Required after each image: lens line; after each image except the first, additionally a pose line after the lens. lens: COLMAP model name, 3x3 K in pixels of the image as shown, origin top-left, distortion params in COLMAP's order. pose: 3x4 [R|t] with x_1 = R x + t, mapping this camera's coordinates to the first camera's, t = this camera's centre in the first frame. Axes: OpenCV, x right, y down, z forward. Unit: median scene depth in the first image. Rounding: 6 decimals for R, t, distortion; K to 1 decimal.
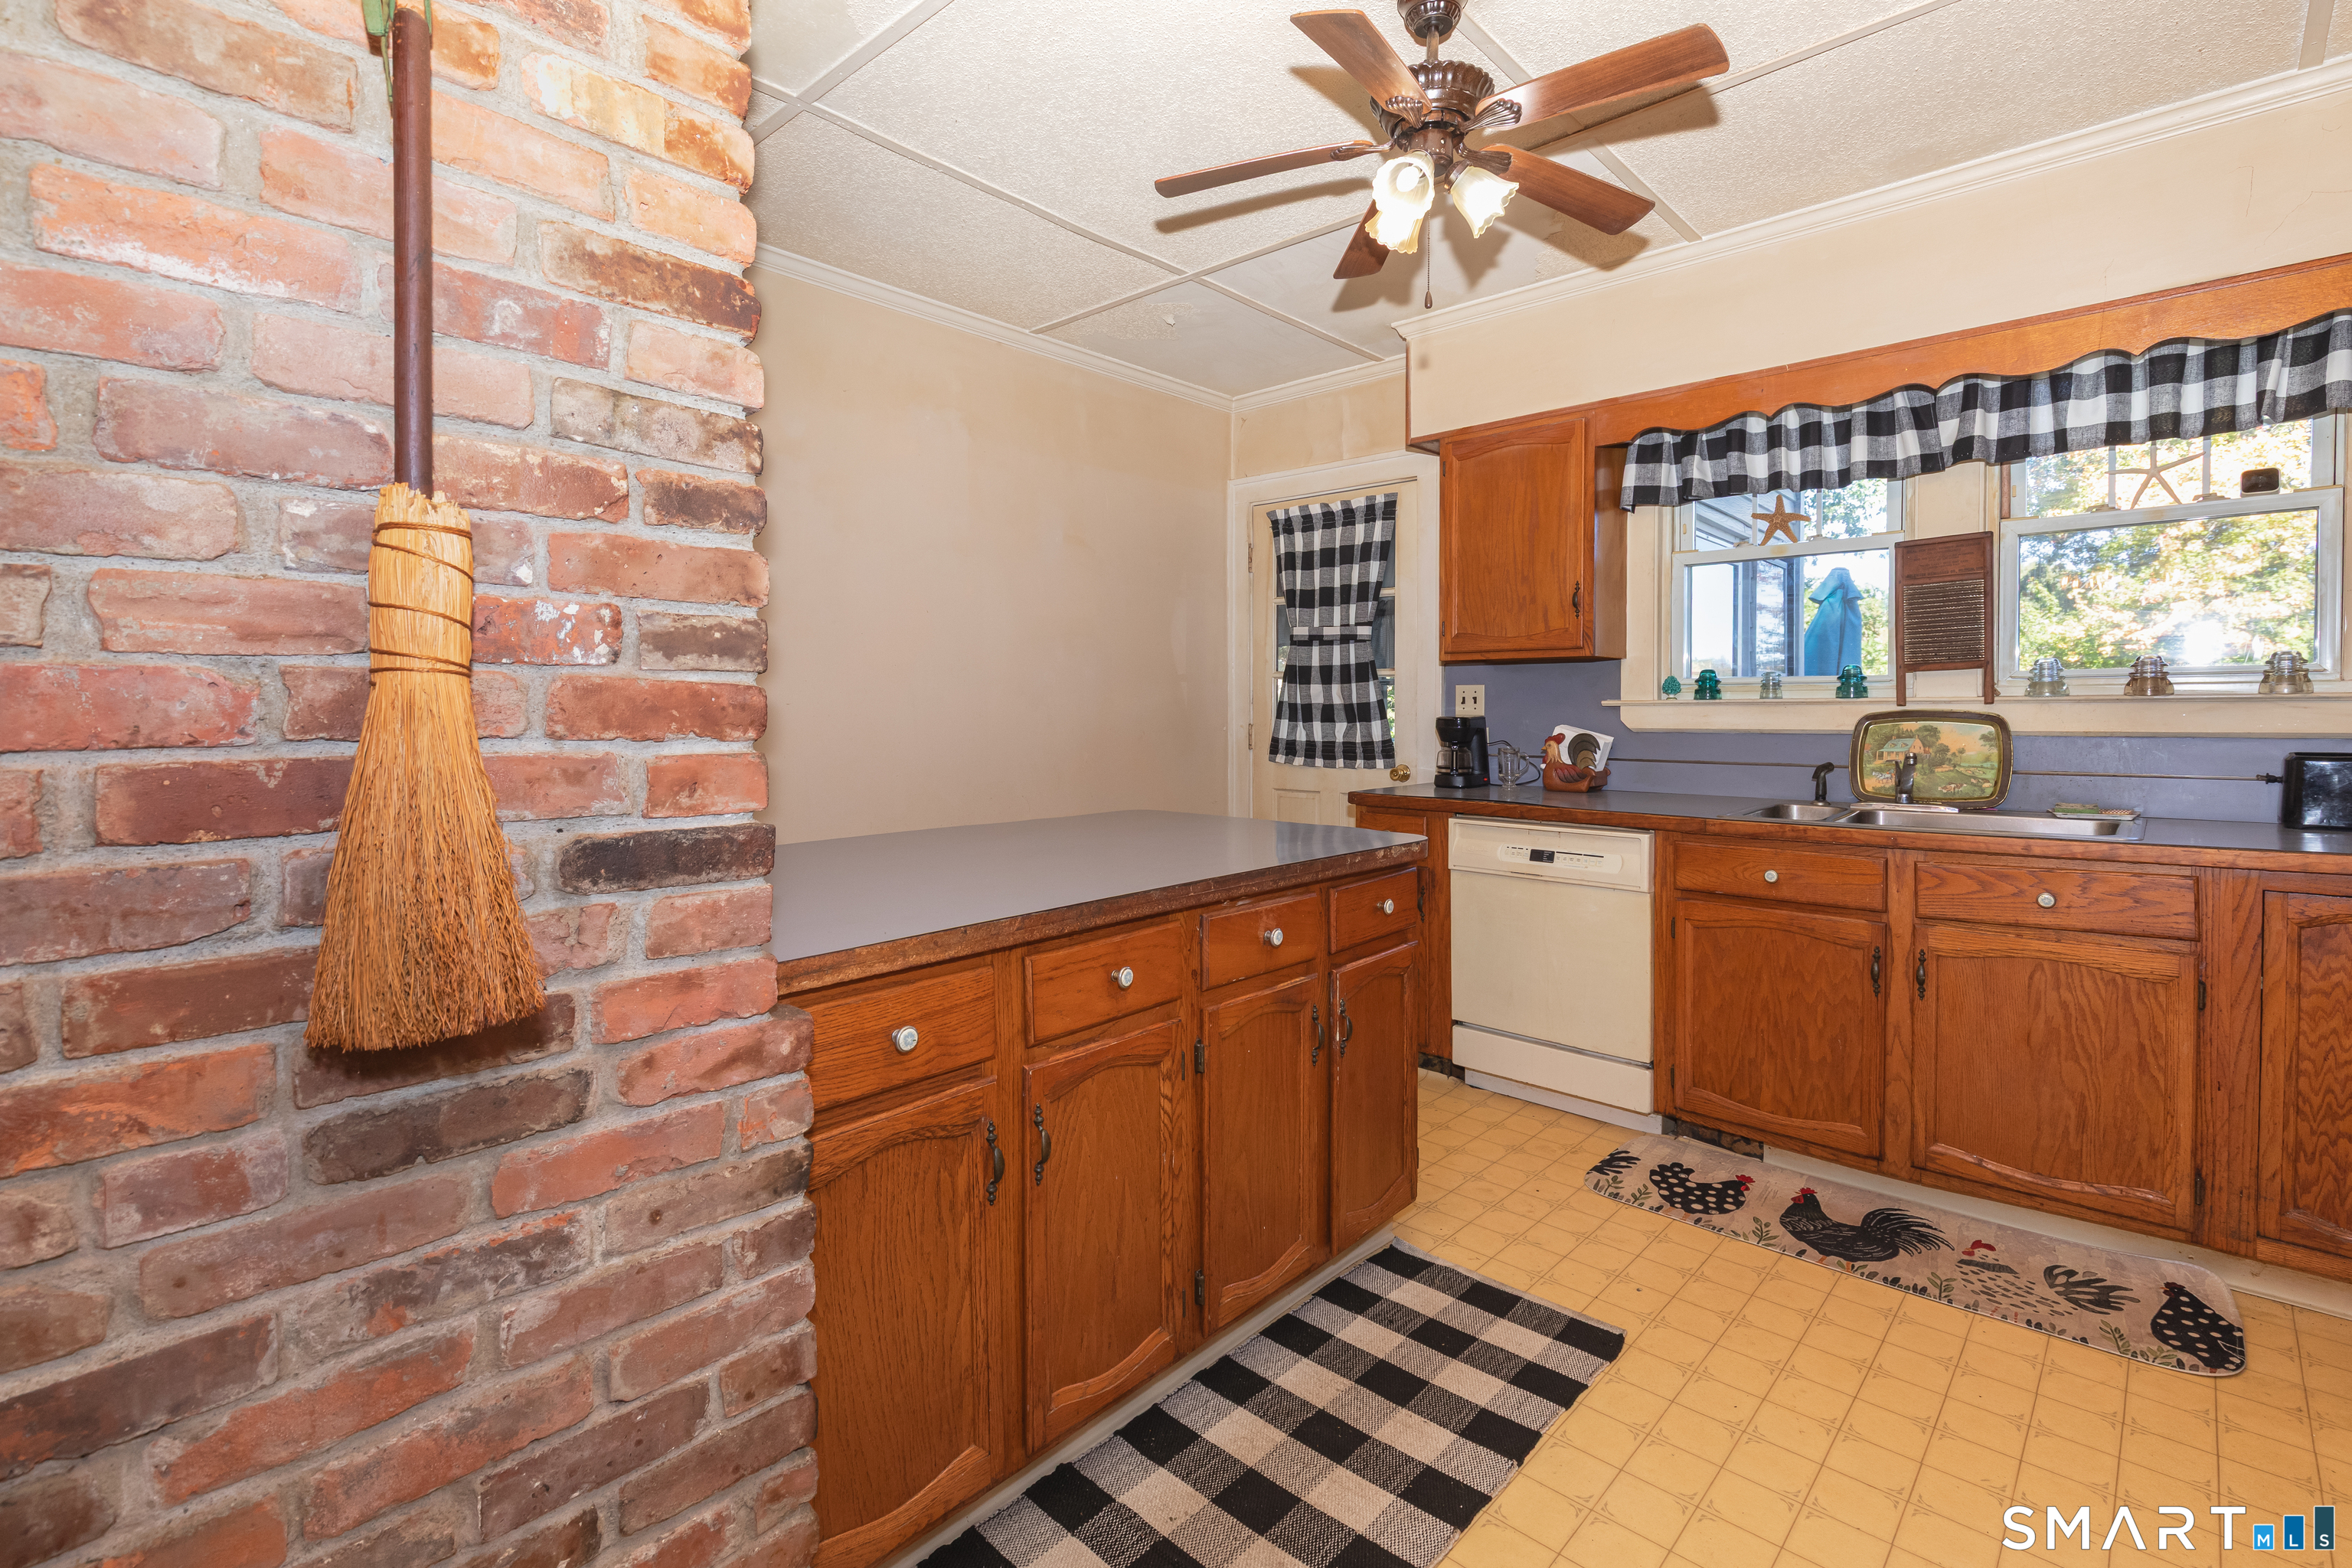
lens RADIAL K [[1081.4, 0, 1201.7], [0, 1081.4, 727.8], [0, 0, 1]] dist [0.008111, -0.001351]
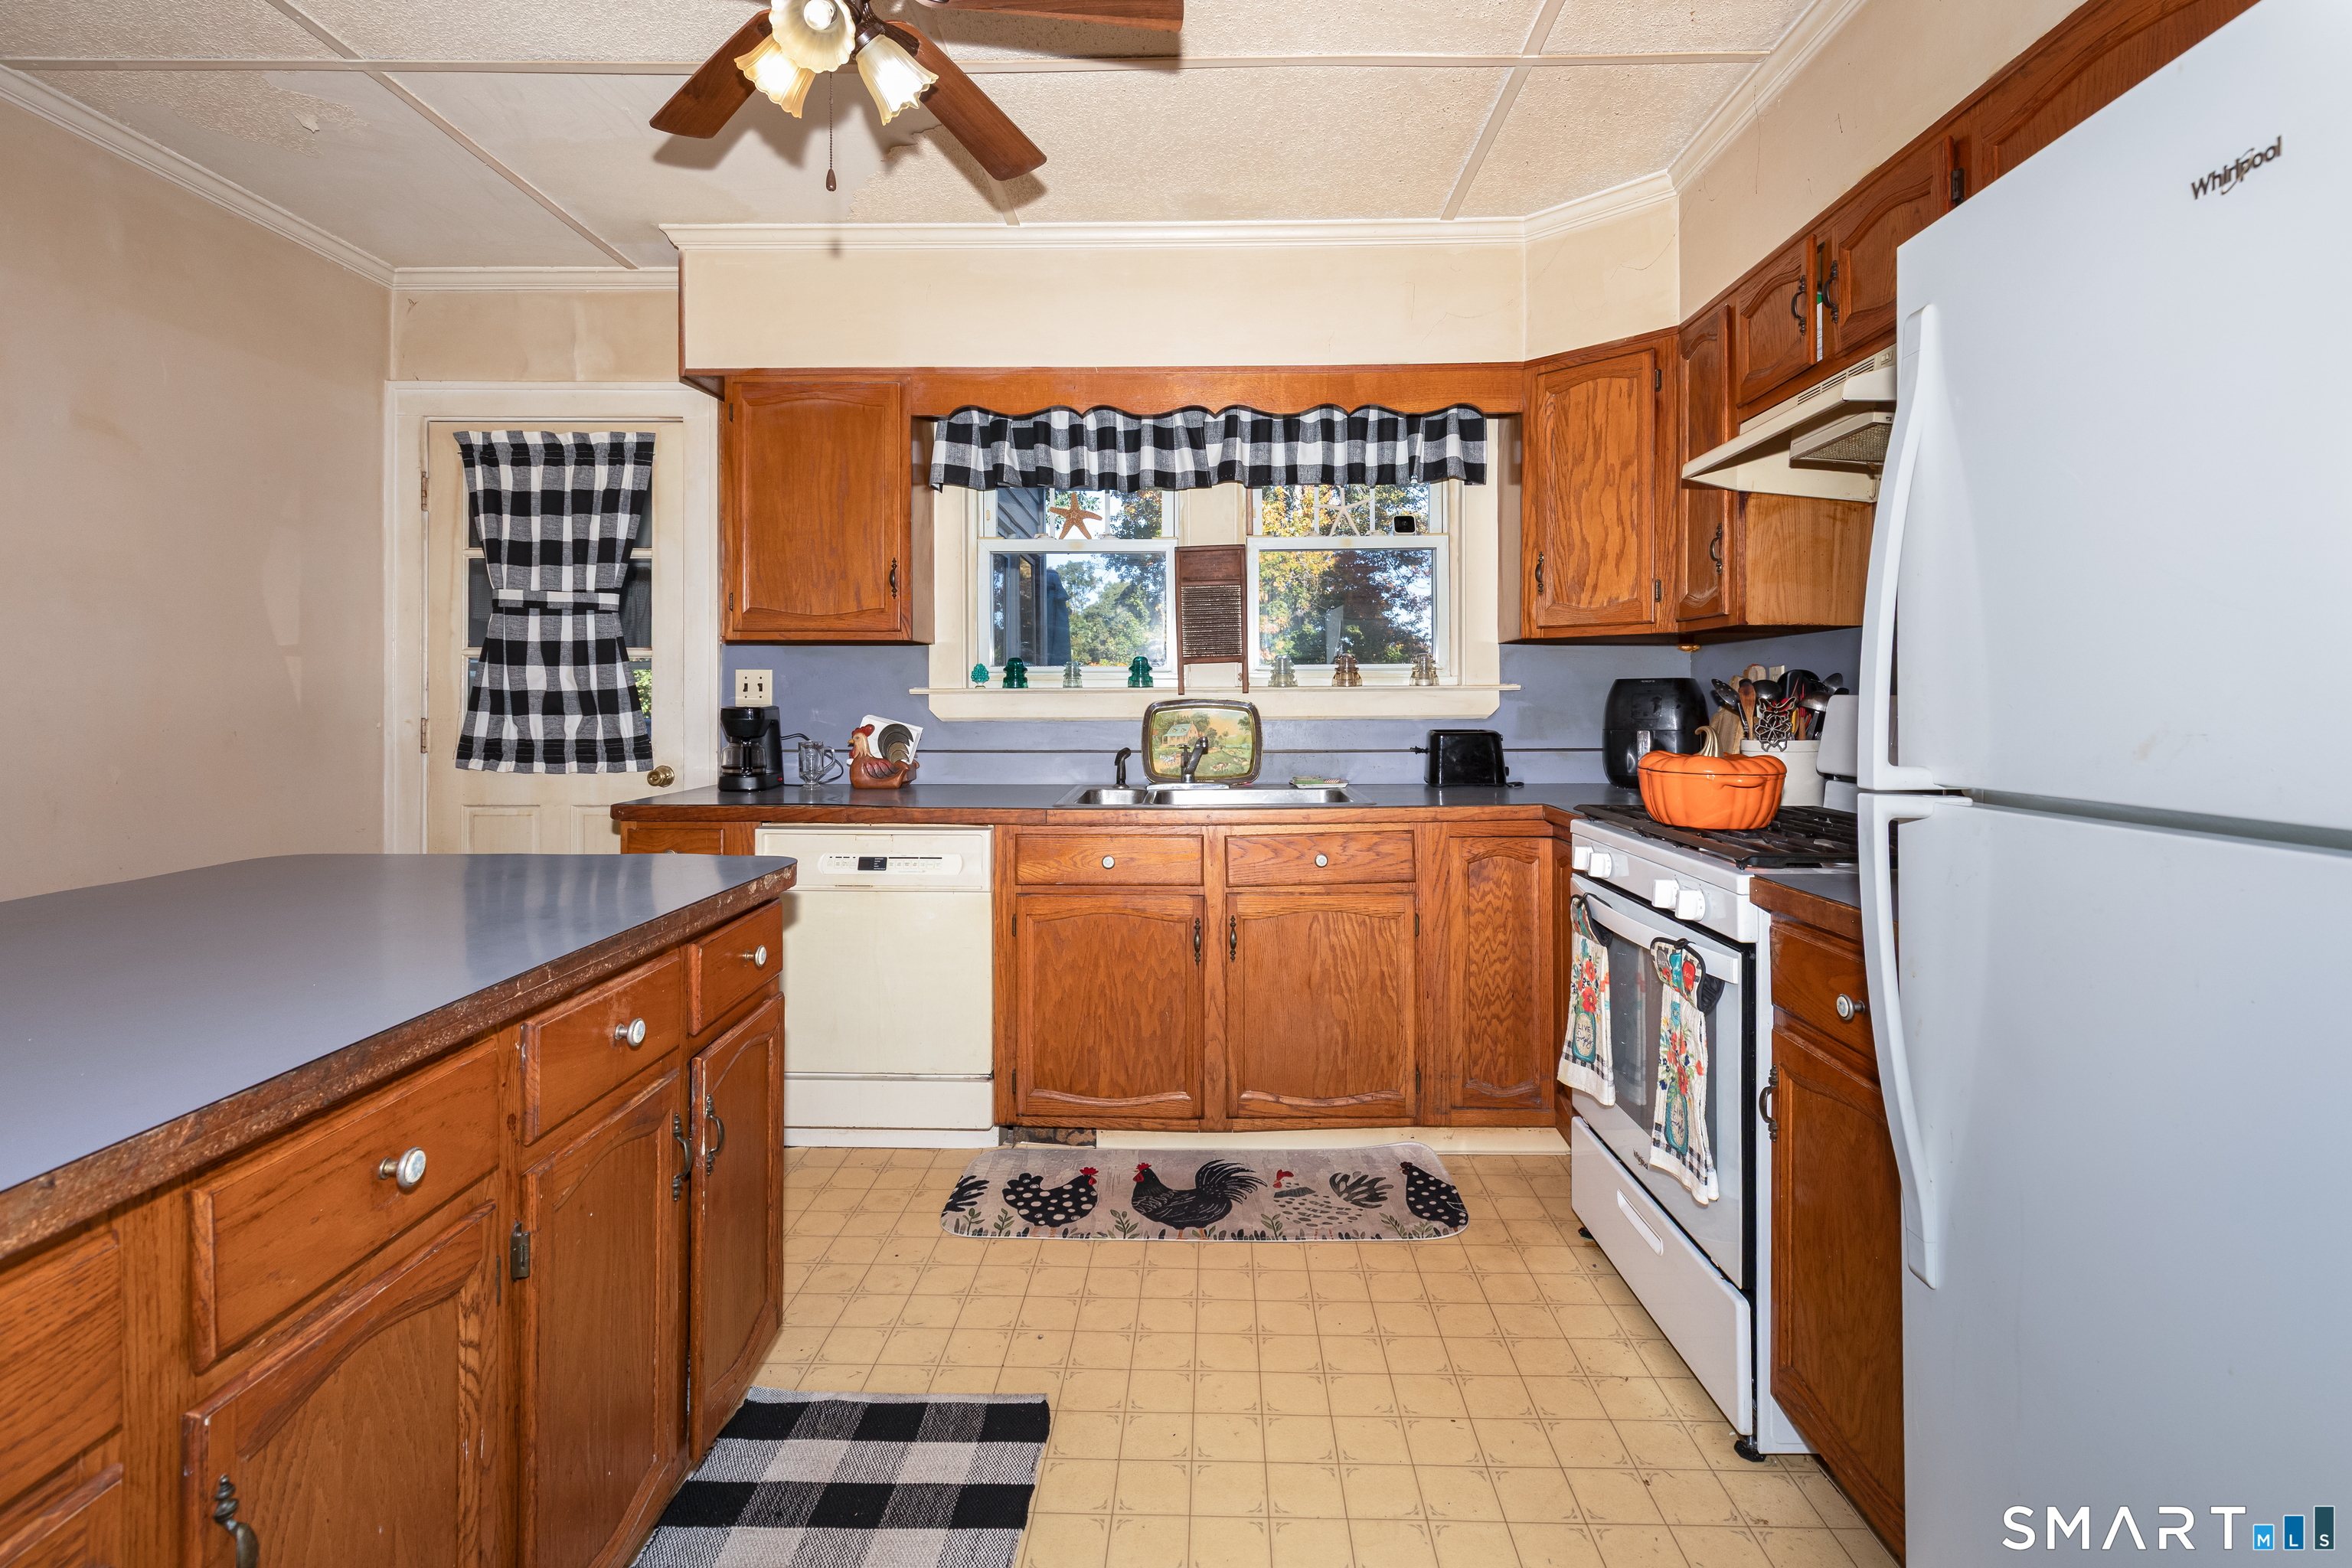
lens RADIAL K [[1081.4, 0, 1180.7], [0, 1081.4, 688.6], [0, 0, 1]] dist [0.008111, -0.001351]
pose [[0.751467, 0.006375, 0.659740, -0.092506], [0.011735, 0.999666, -0.023026, -0.001003], [-0.659666, 0.025045, 0.751141, 0.192459]]
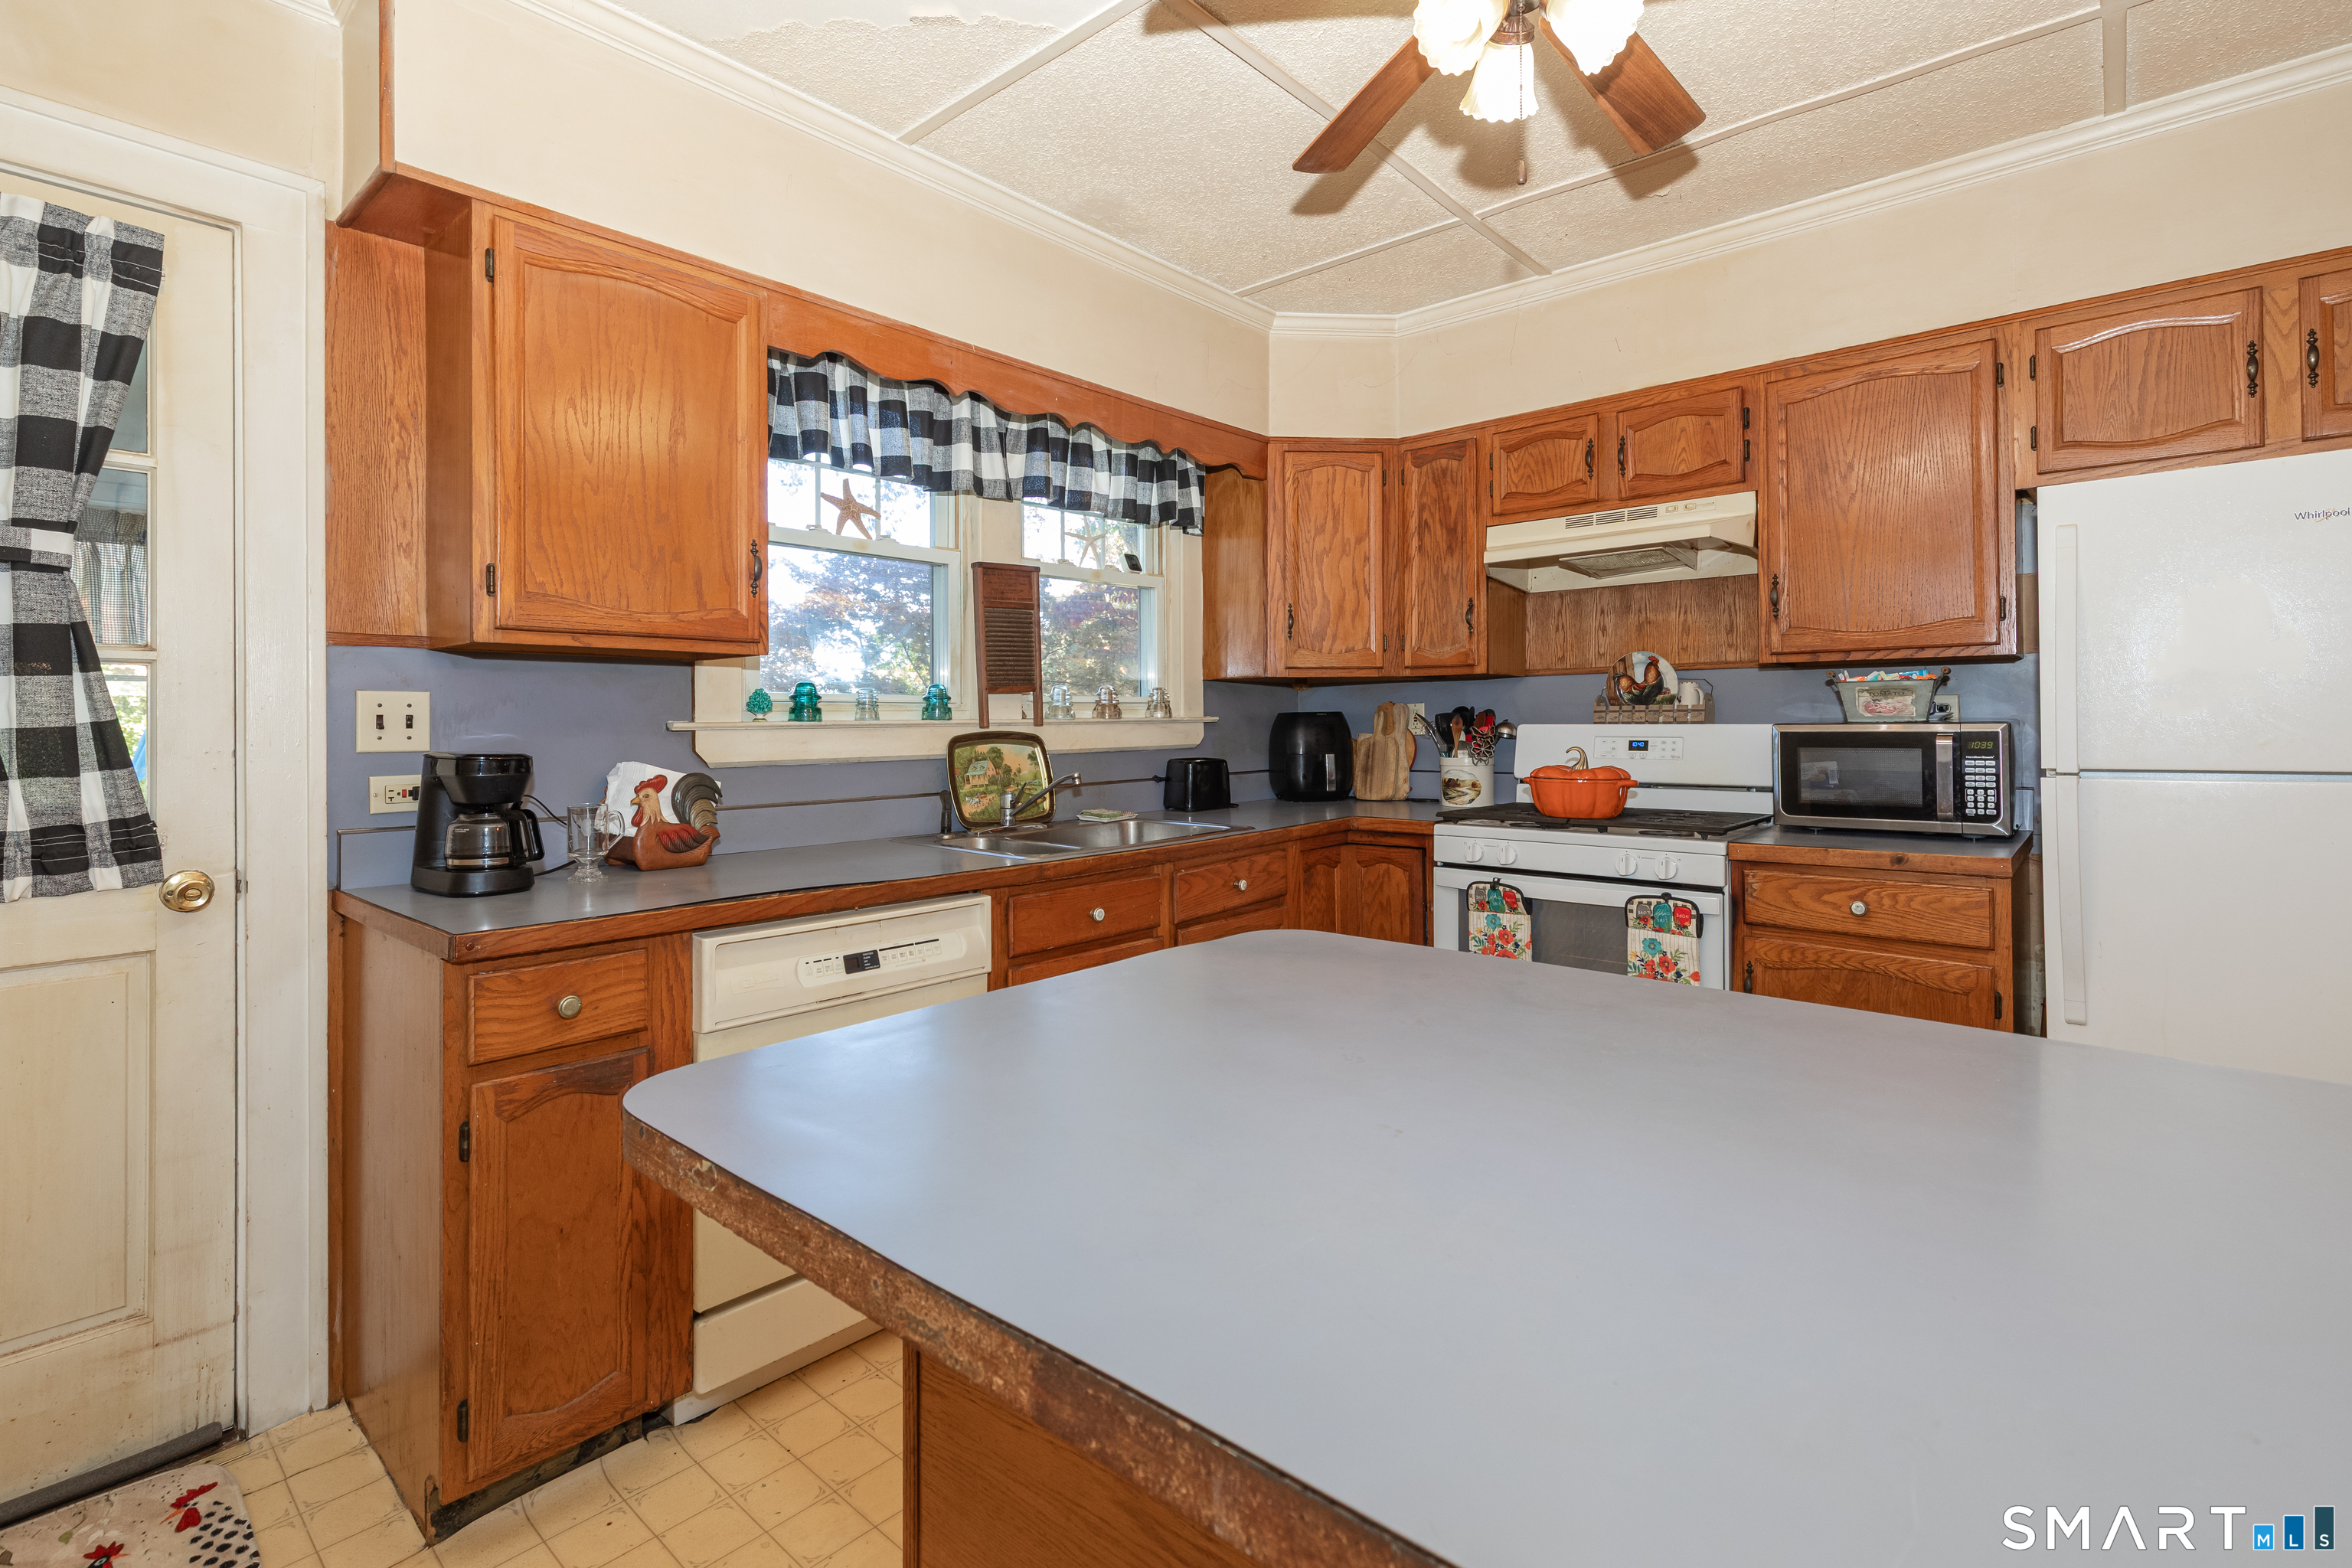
lens RADIAL K [[1081.4, 0, 1189.5], [0, 1081.4, 727.7], [0, 0, 1]] dist [0.008111, -0.001351]
pose [[-0.007967, -0.003594, 0.999962, -0.383965], [0.026168, 0.999650, 0.003802, -0.021713], [-0.999626, 0.026197, -0.007871, 0.921380]]
